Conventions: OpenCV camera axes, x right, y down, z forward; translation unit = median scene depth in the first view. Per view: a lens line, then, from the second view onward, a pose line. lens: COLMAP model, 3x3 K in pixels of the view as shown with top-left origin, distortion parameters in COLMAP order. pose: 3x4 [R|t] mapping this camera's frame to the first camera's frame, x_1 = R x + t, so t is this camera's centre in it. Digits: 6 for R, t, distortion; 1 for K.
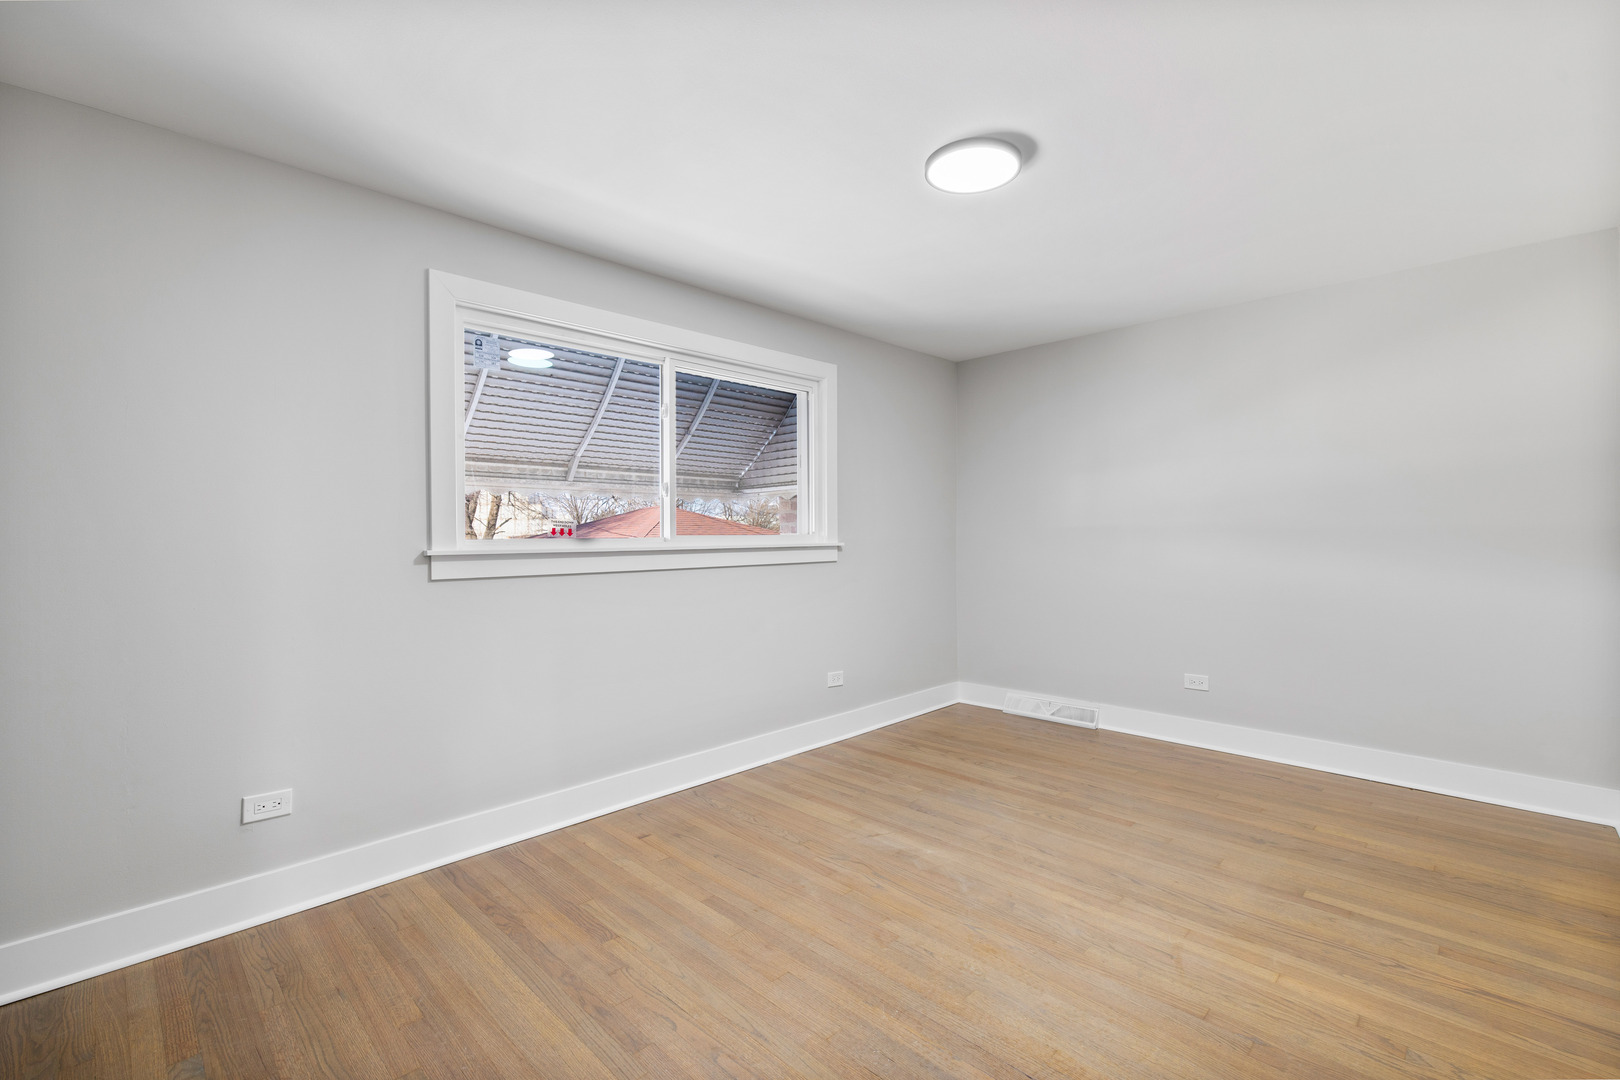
lens RADIAL K [[709.4, 0, 813.7], [0, 709.4, 533.6], [0, 0, 1]] dist [-0.001322, 0.001705]
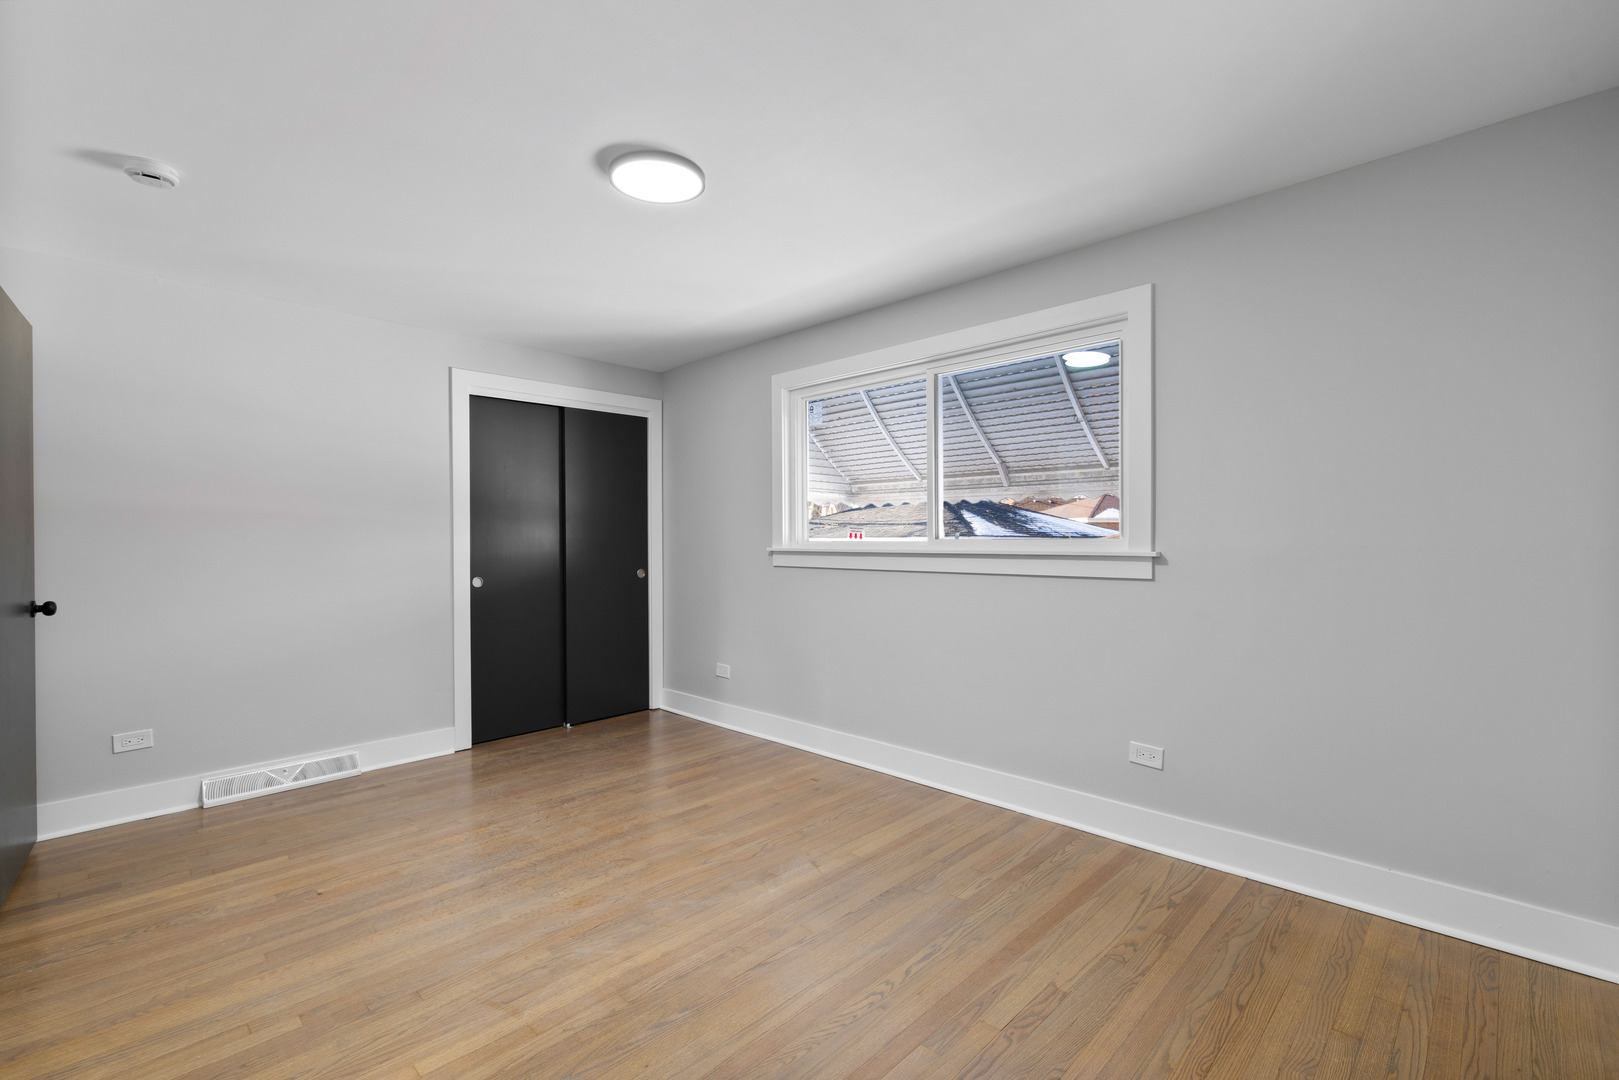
lens RADIAL K [[708.9, 0, 813.8], [0, 708.9, 543.0], [0, 0, 1]] dist [-0.001322, 0.001705]
pose [[0.008660, 0.014665, -0.999855, 1.036140], [0.006883, 0.999868, 0.014725, -0.011055], [0.999939, -0.007010, 0.008557, 1.018108]]
